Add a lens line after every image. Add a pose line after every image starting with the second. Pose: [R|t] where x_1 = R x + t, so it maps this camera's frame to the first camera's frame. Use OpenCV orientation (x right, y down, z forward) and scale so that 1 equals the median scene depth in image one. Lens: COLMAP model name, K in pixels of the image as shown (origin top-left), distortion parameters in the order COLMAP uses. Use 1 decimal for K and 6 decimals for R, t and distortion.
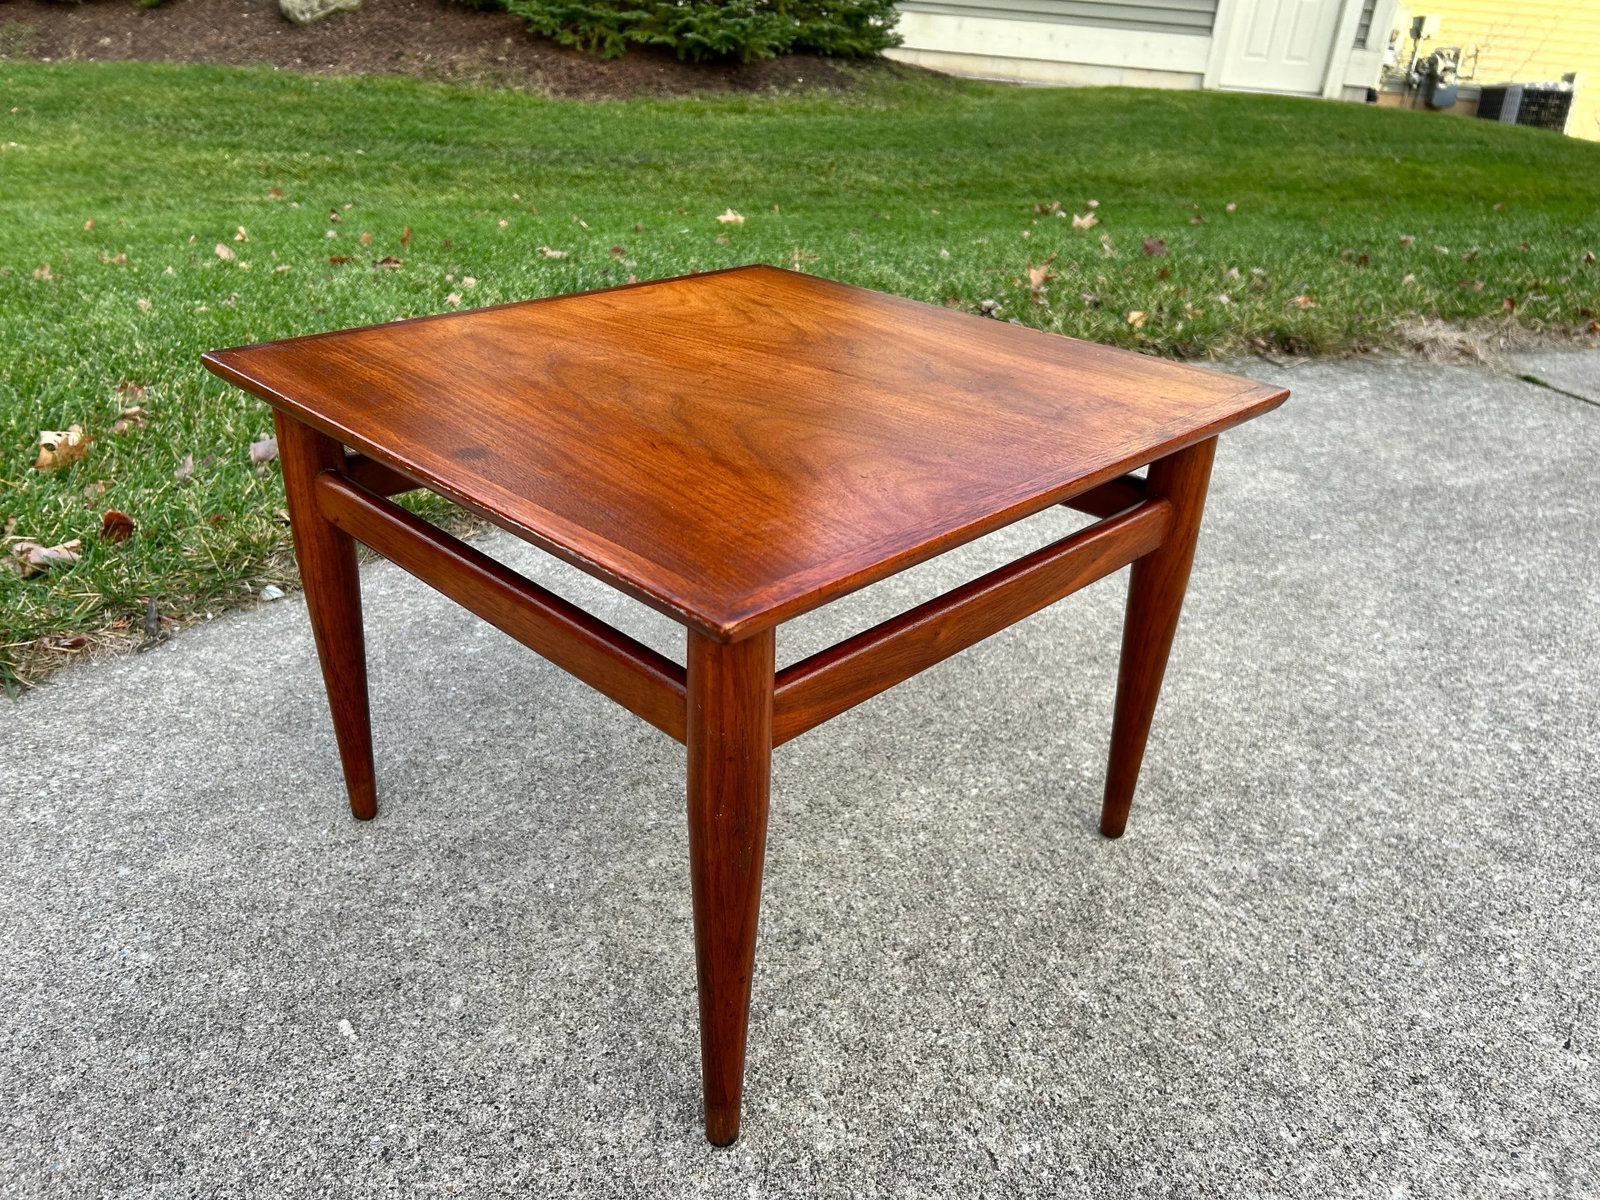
lens RADIAL K [[1218.3, 0, 790.7], [0, 1218.3, 604.6], [0, 0, 1]] dist [0.034738, -0.034879]
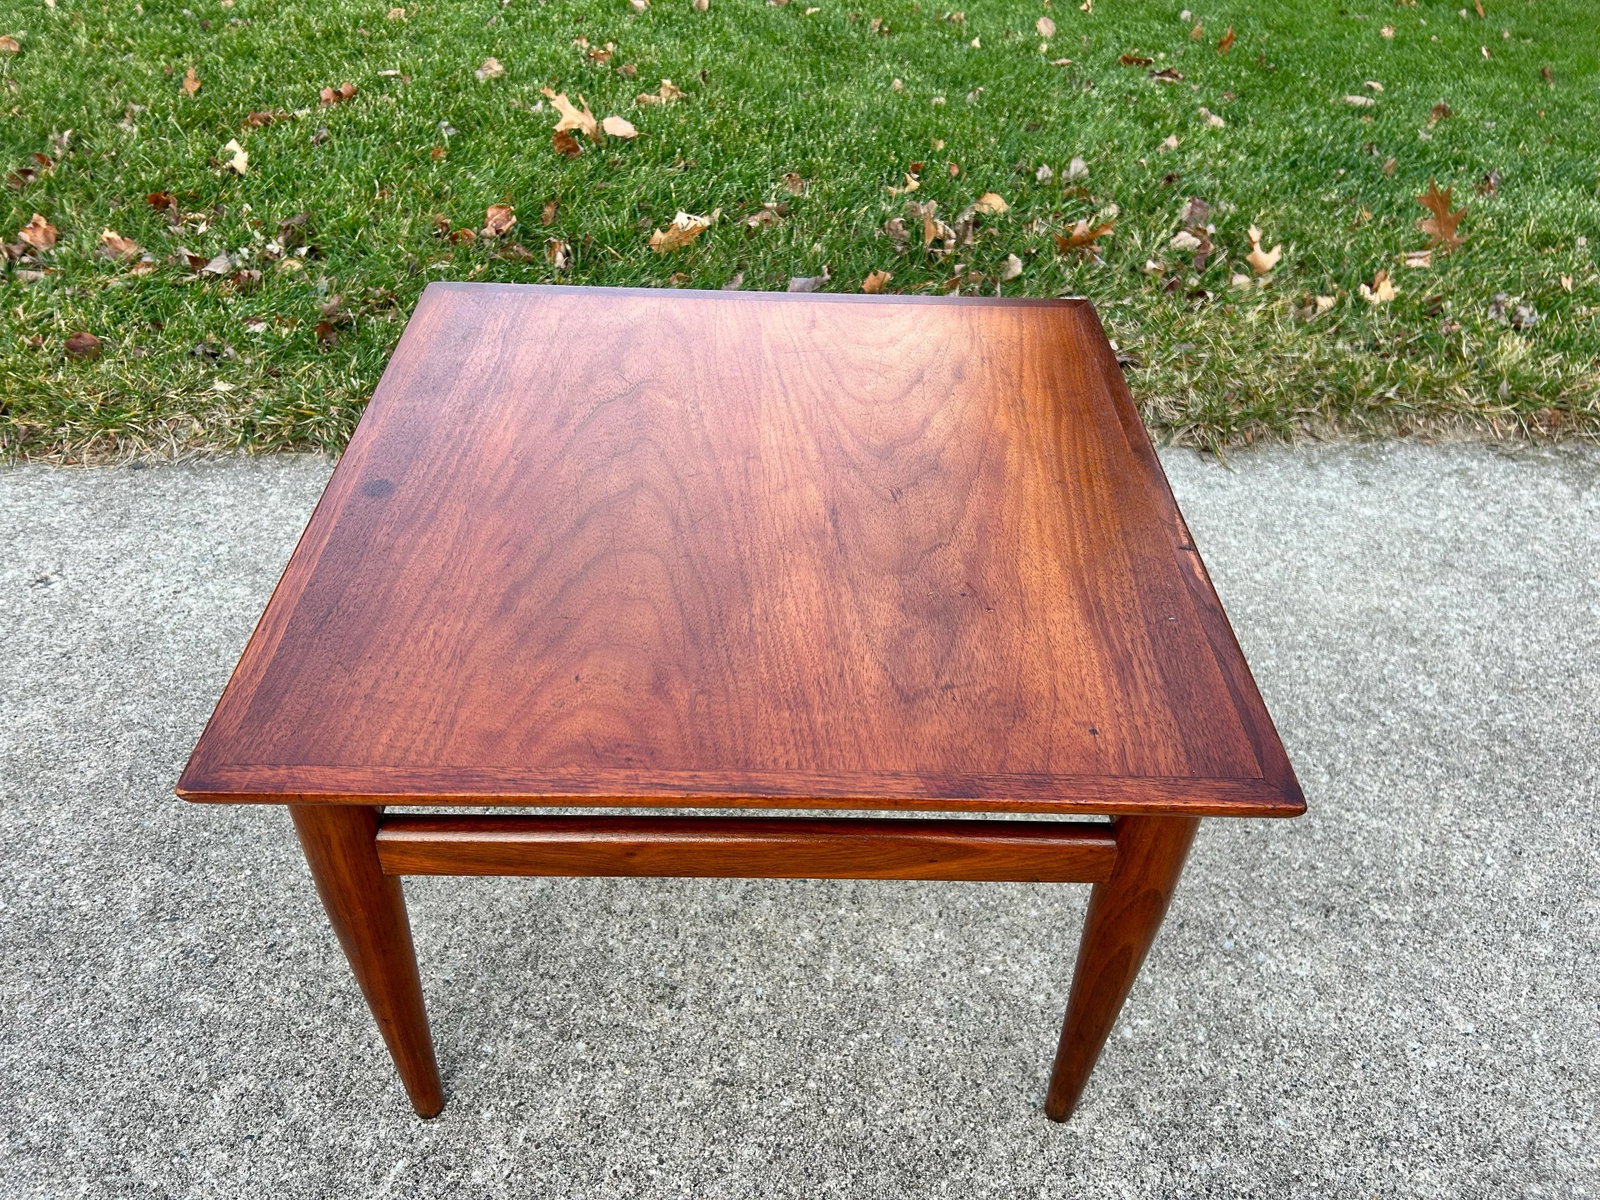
lens RADIAL K [[1219.7, 0, 800.0], [0, 1219.7, 600.0], [0, 0, 1]] dist [0.022479, -0.006860]
pose [[0.713814, 0.441509, -0.543635, 0.520790], [-0.324251, 0.896388, 0.302241, -0.388562], [0.620750, -0.039469, 0.783014, 0.285831]]
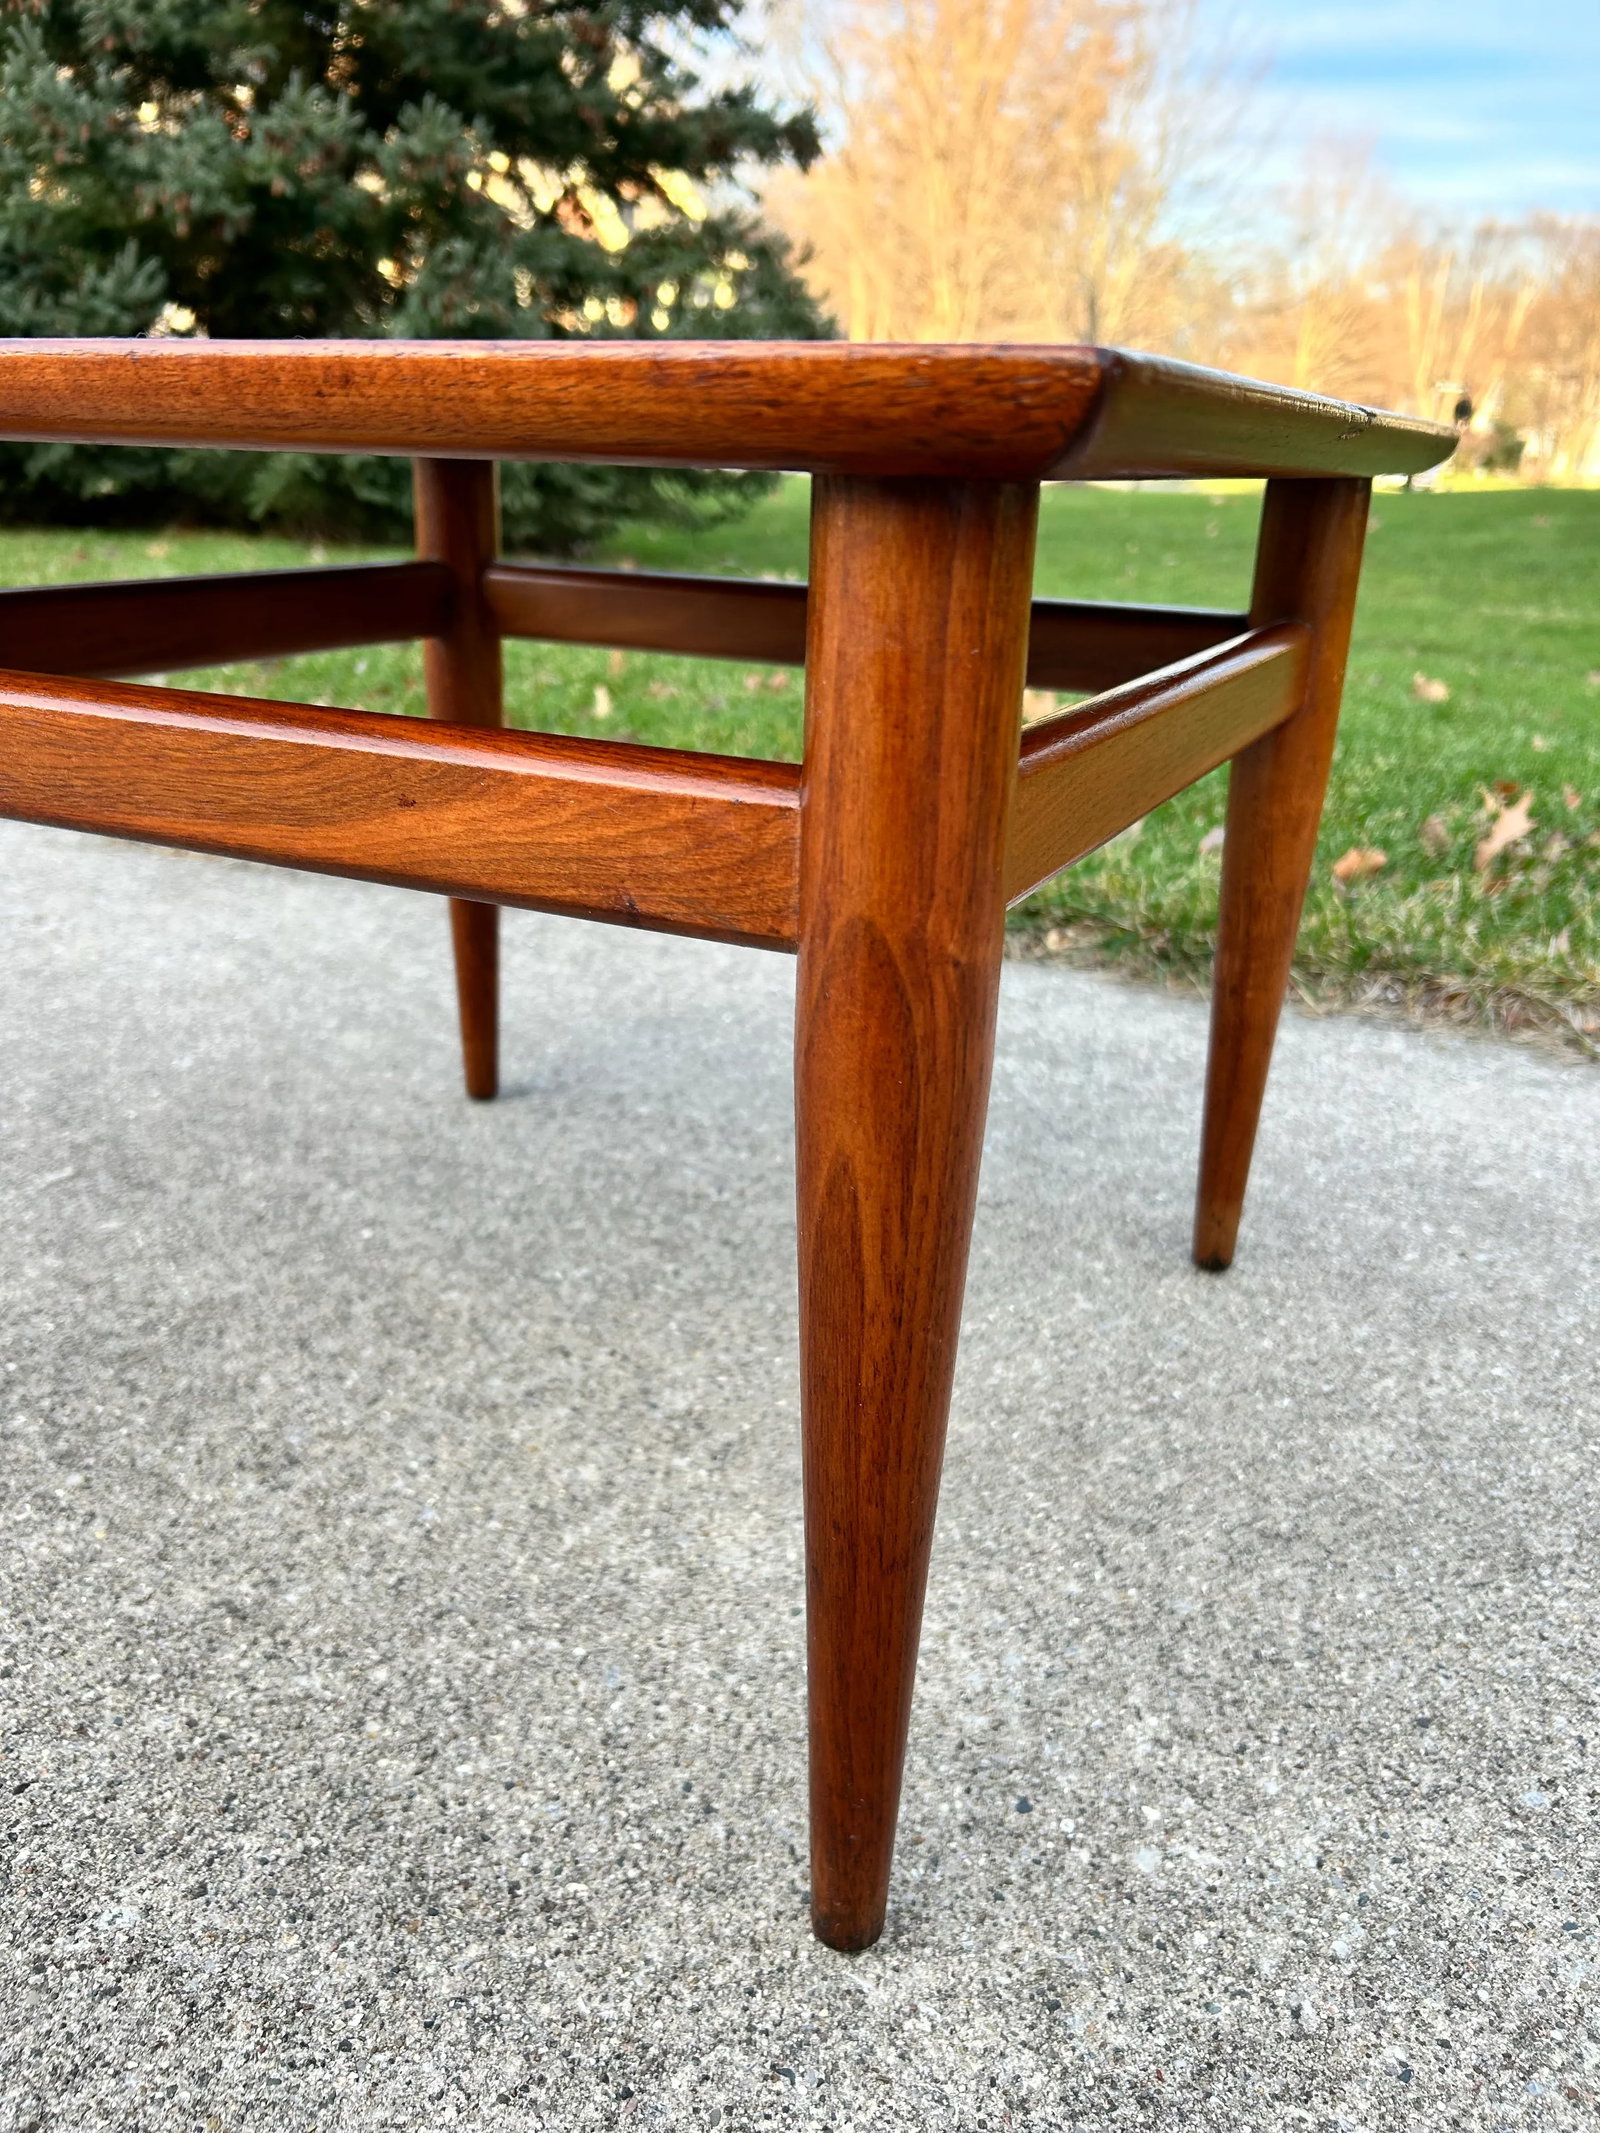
lens RADIAL K [[1635.8, 0, 789.6], [0, 1635.8, 1066.5], [0, 0, 1]] dist [0.000648, 0.001834]
pose [[0.320377, 0.310616, -0.894917, 0.675805], [-0.445398, 0.883168, 0.147087, -0.081001], [0.836050, 0.351471, 0.421295, 0.862963]]
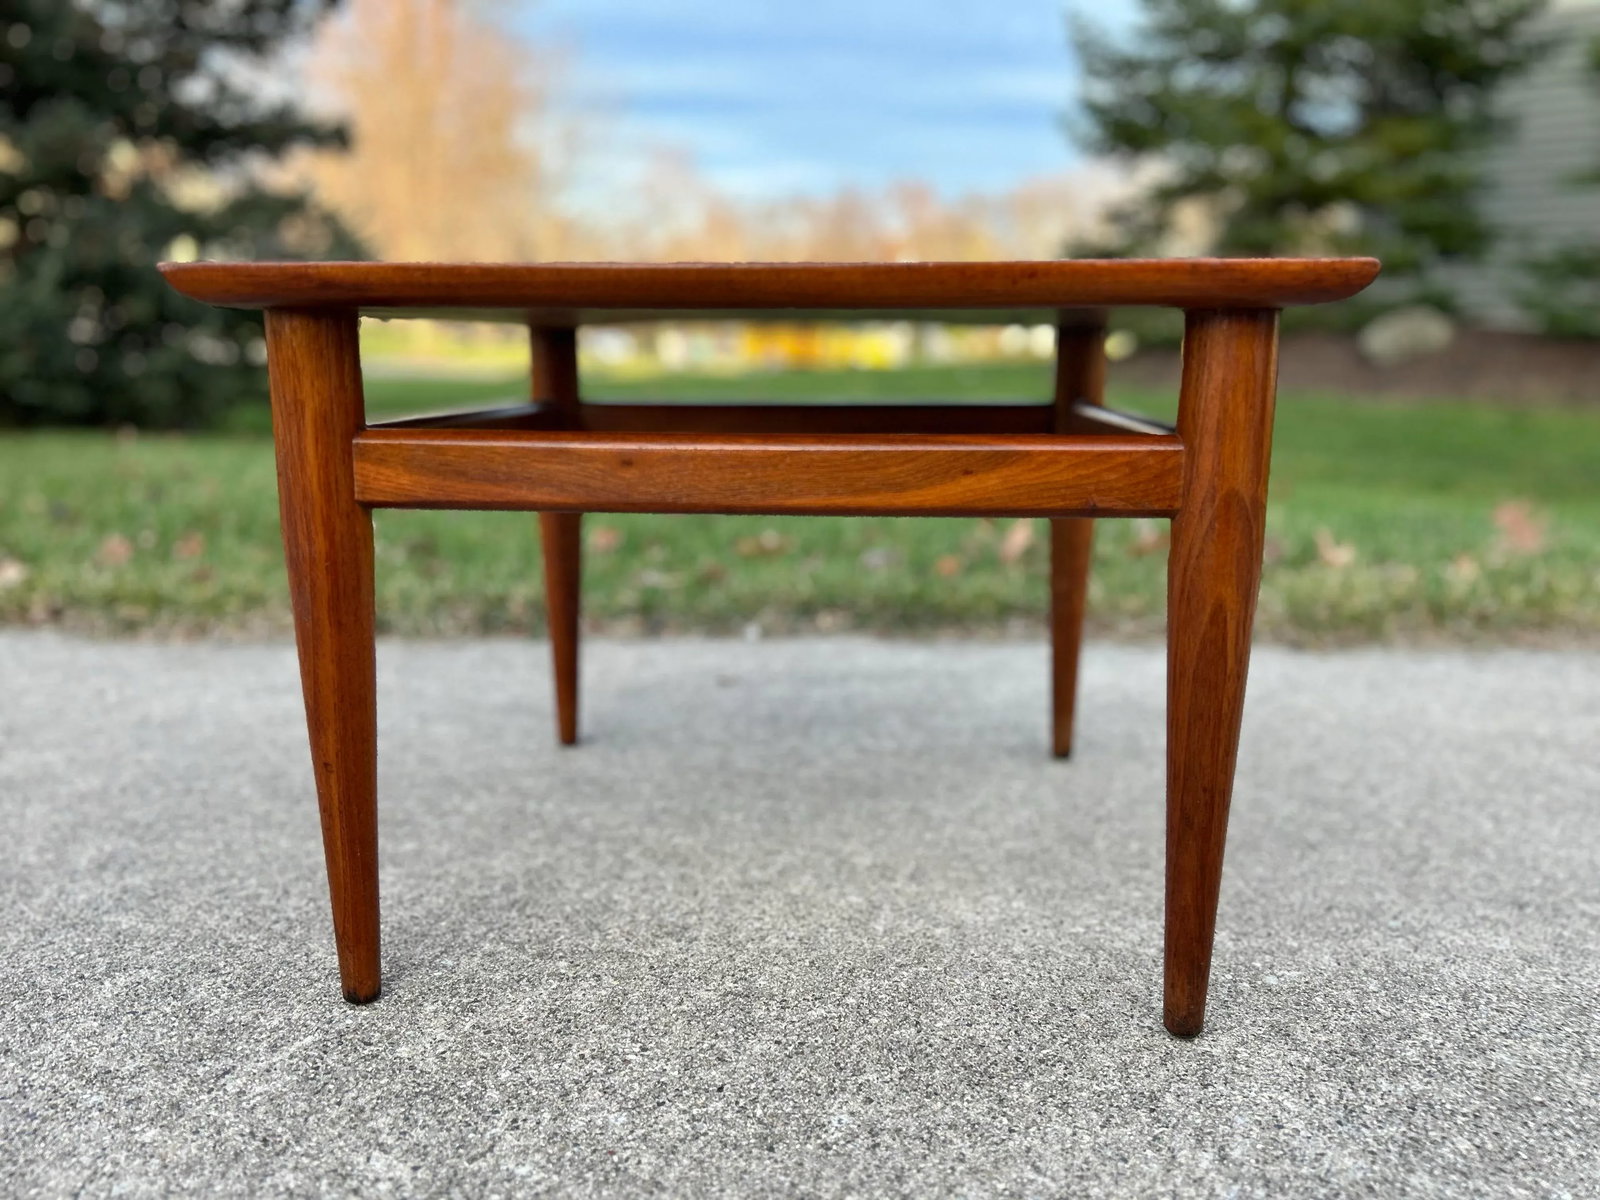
lens RADIAL K [[1211.8, 0, 800.0], [0, 1211.8, 600.0], [0, 0, 1]] dist [0.044309, -0.045485]
pose [[0.654332, 0.118453, -0.746873, 0.679719], [-0.323659, 0.936489, -0.135030, 0.152061], [0.683443, 0.330086, 0.651113, 0.461567]]
